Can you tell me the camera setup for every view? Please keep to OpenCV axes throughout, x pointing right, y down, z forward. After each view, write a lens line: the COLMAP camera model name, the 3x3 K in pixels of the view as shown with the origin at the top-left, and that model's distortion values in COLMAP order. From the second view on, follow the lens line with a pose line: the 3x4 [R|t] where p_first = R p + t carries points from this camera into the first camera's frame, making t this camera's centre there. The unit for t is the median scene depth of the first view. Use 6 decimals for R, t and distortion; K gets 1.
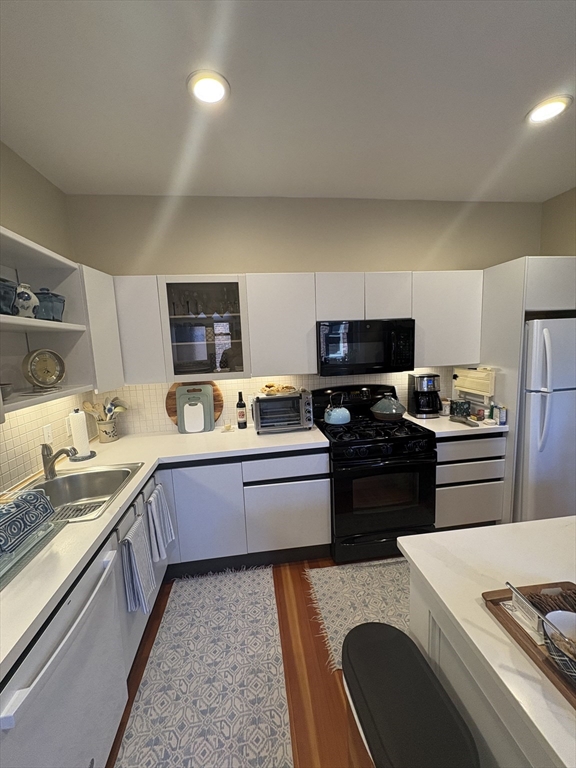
lens RADIAL K [[304.7, 0, 285.6], [0, 304.7, 388.2], [0, 0, 1]] dist [0.001136, 0.000144]
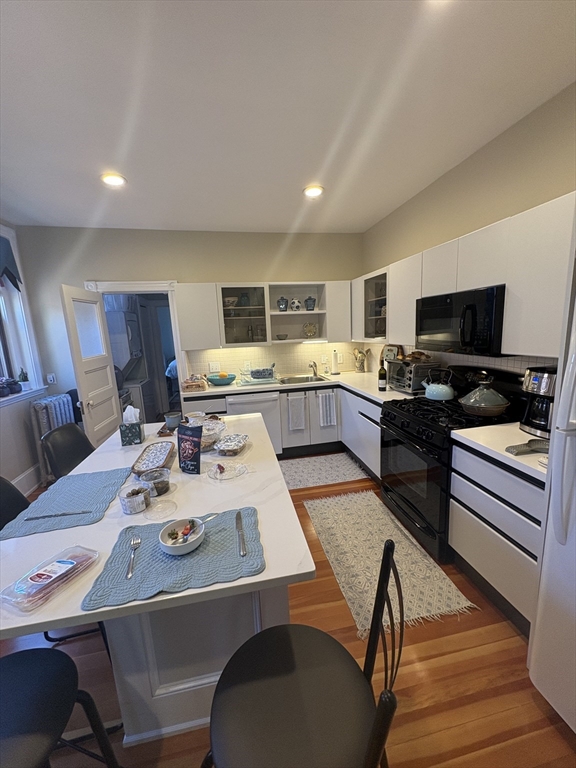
lens RADIAL K [[304.7, 0, 285.0], [0, 304.7, 381.1], [0, 0, 1]] dist [0.001136, 0.000144]
pose [[0.056549, 0.215184, -0.974935, 1.219161], [-0.084228, 0.974045, 0.210102, -0.120066], [0.994841, 0.070236, 0.073206, 0.473065]]
